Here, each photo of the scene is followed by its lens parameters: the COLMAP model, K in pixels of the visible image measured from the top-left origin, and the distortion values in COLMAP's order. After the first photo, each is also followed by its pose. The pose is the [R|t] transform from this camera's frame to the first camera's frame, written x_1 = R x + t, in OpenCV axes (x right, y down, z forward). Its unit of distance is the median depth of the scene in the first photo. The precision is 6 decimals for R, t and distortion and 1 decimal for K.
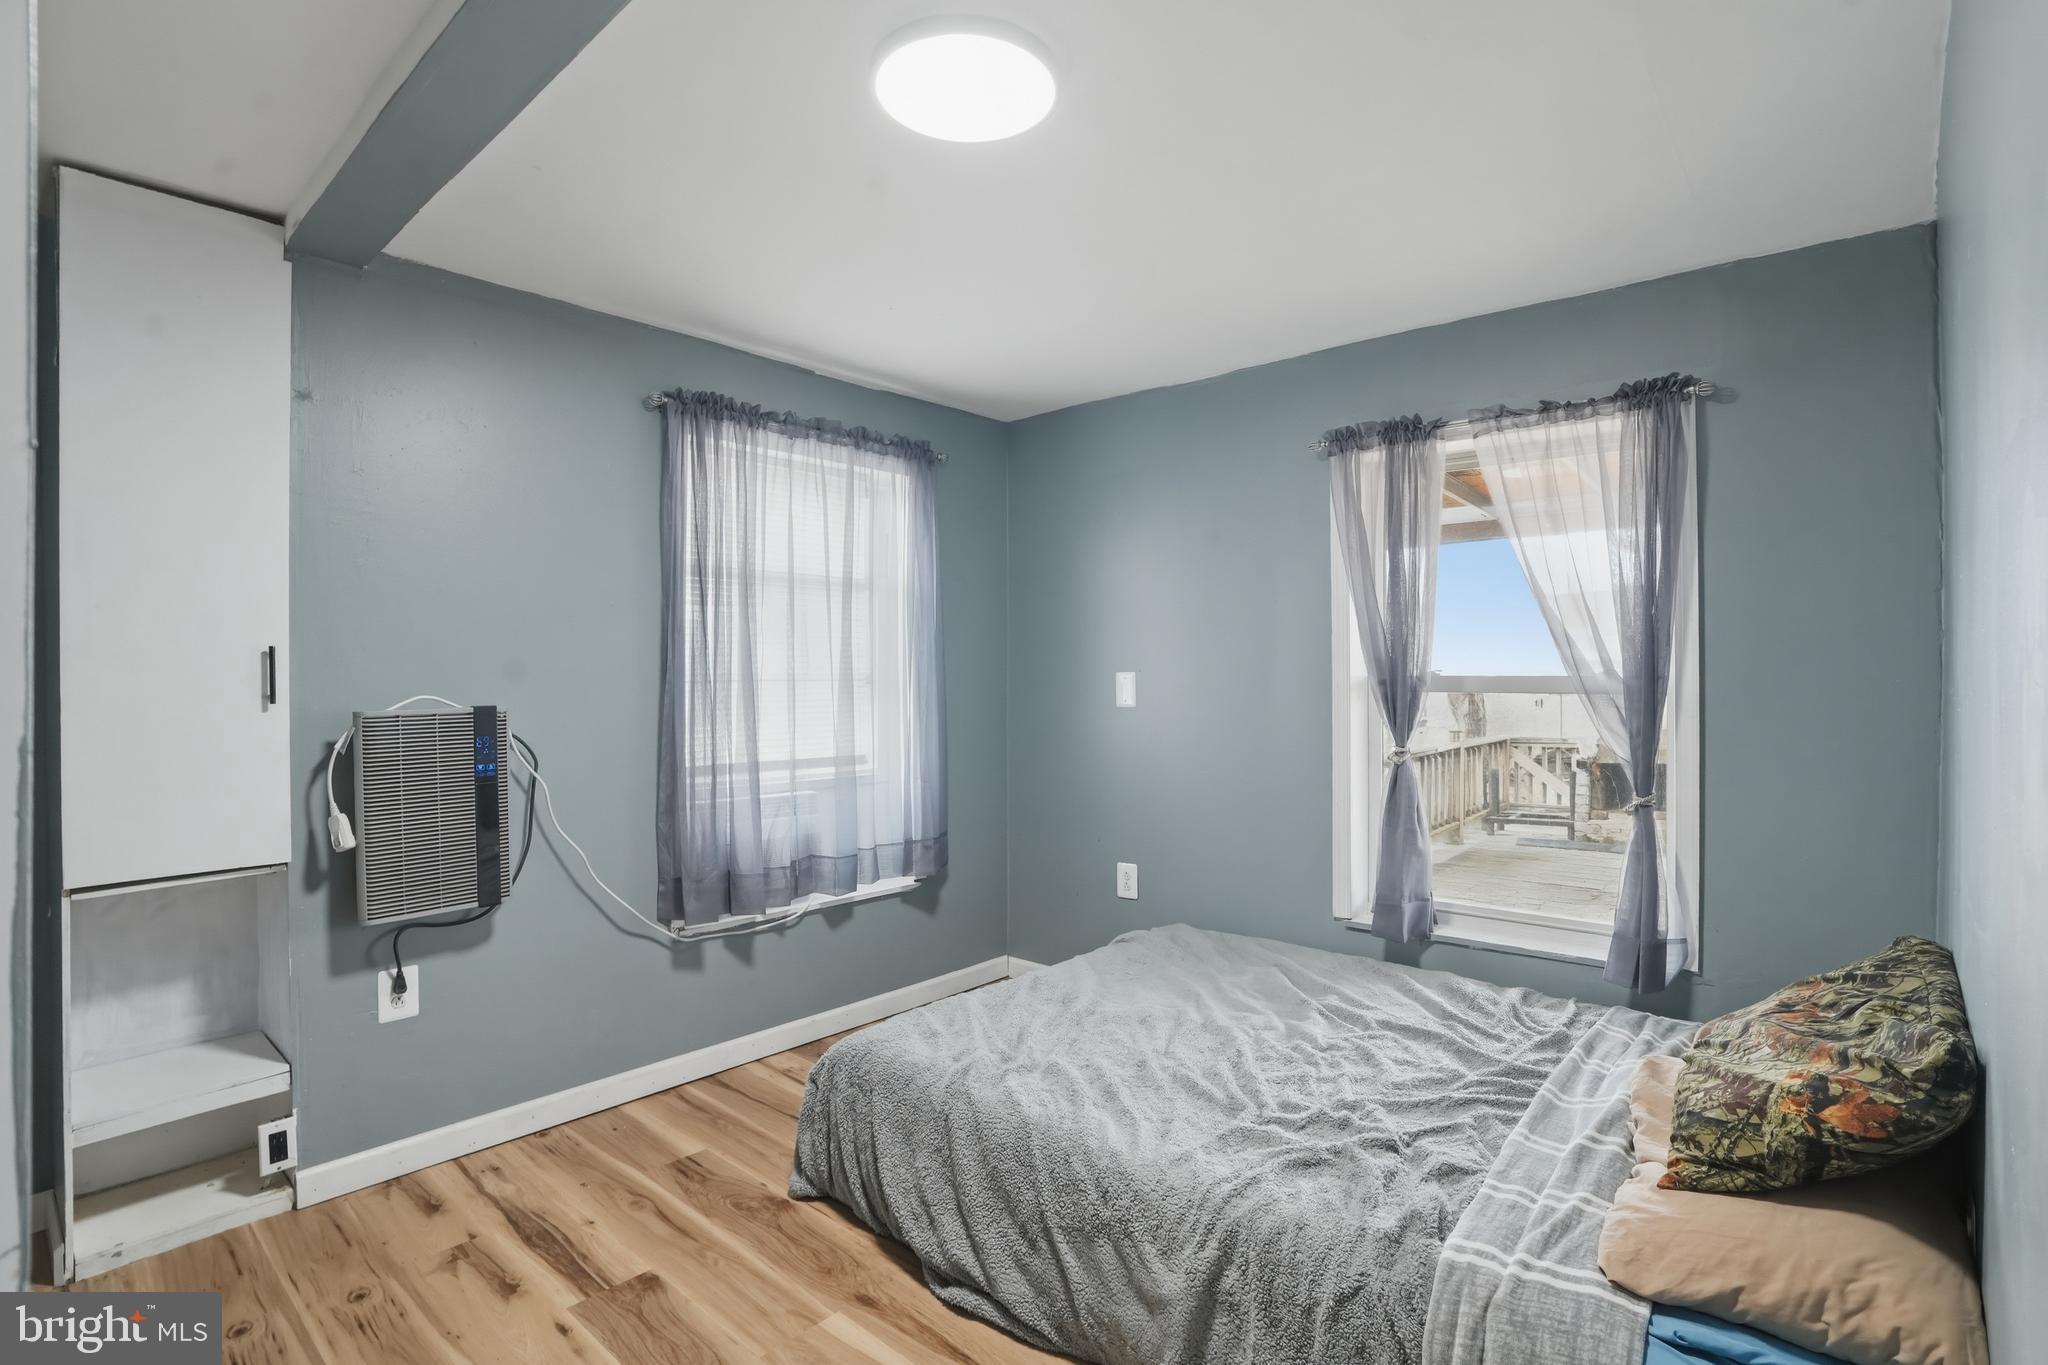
lens RADIAL K [[981.9, 0, 1009.4], [0, 981.9, 680.5], [0, 0, 1]] dist [-0.055987, 0.016846]
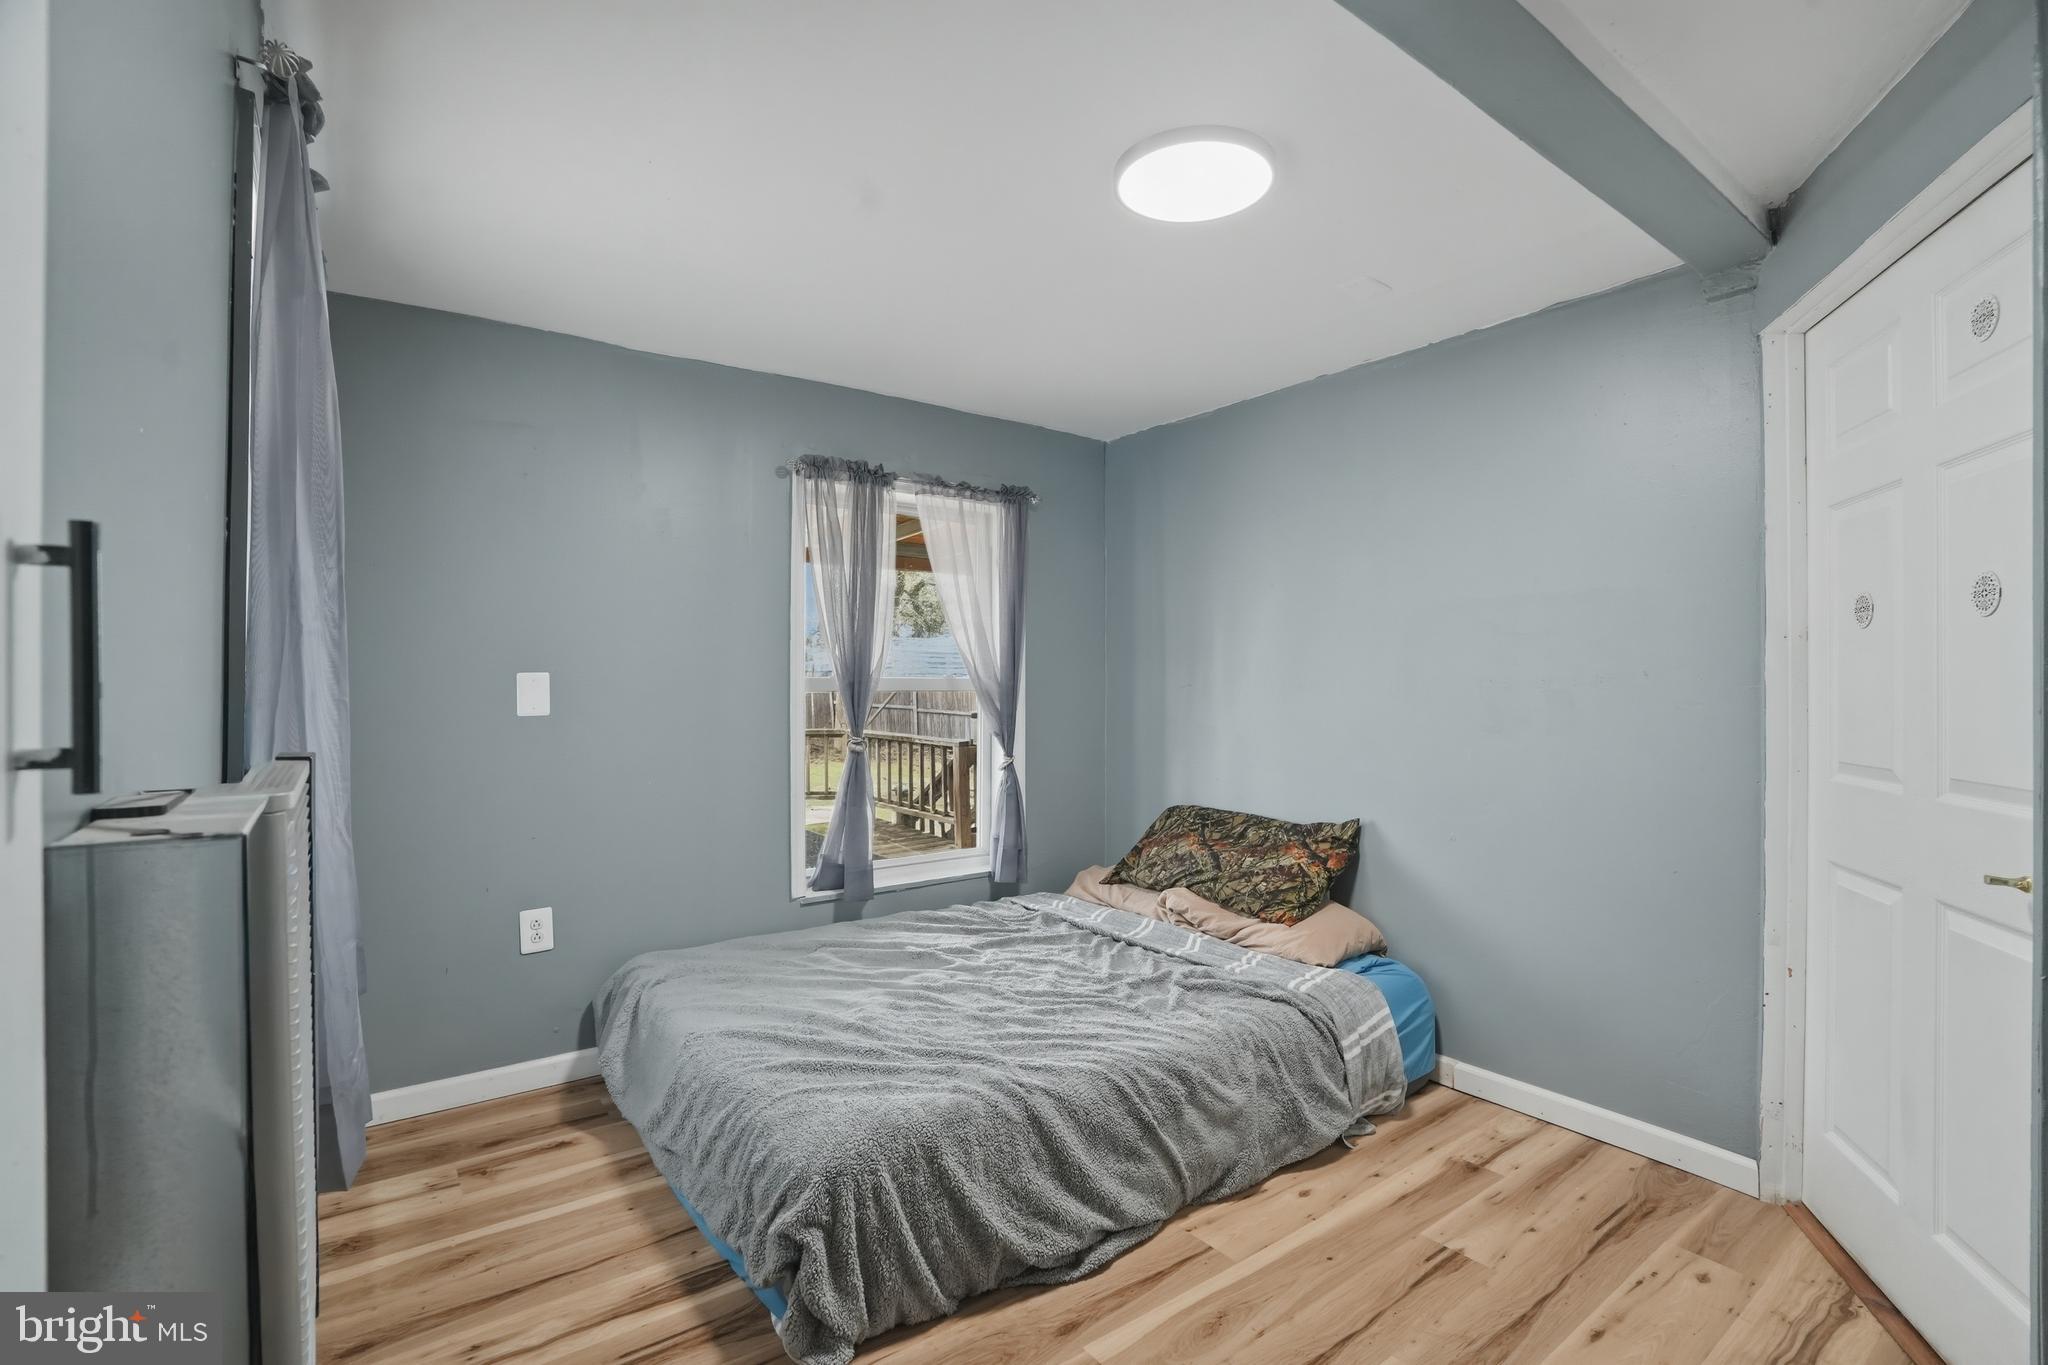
lens RADIAL K [[981.9, 0, 1009.0], [0, 981.9, 684.8], [0, 0, 1]] dist [-0.055987, 0.016846]
pose [[0.189536, -0.003172, 0.981869, -0.857858], [0.003463, 0.999991, 0.002562, 0.001872], [-0.981868, 0.002915, 0.189546, 0.684541]]
